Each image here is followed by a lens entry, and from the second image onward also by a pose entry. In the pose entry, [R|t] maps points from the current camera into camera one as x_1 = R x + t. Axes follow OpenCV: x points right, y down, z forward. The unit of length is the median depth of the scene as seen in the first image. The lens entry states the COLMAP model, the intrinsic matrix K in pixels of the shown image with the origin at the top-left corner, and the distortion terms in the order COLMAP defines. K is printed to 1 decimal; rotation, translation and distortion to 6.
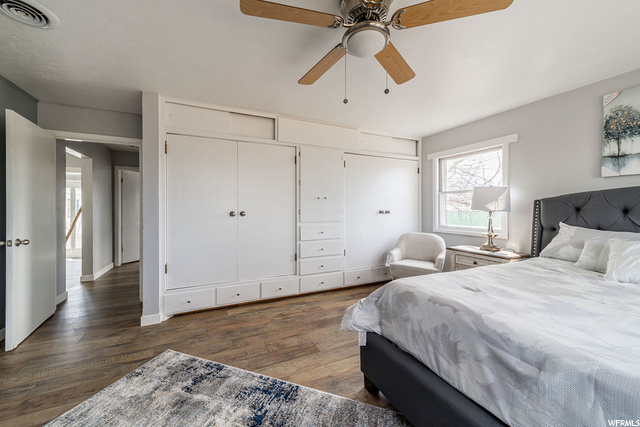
lens RADIAL K [[225.2, 0, 305.6], [0, 225.2, 208.2], [0, 0, 1]] dist [0.001131, -0.000048]
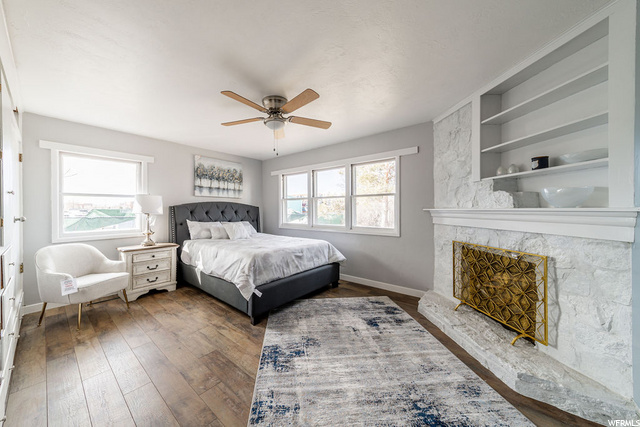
lens RADIAL K [[225.2, 0, 322.7], [0, 225.2, 211.0], [0, 0, 1]] dist [0.001131, -0.000048]
pose [[-0.461641, -0.004376, 0.887056, -0.986458], [0.004332, 0.999965, 0.007187, -0.013229], [-0.887056, 0.007160, -0.461606, 0.940187]]
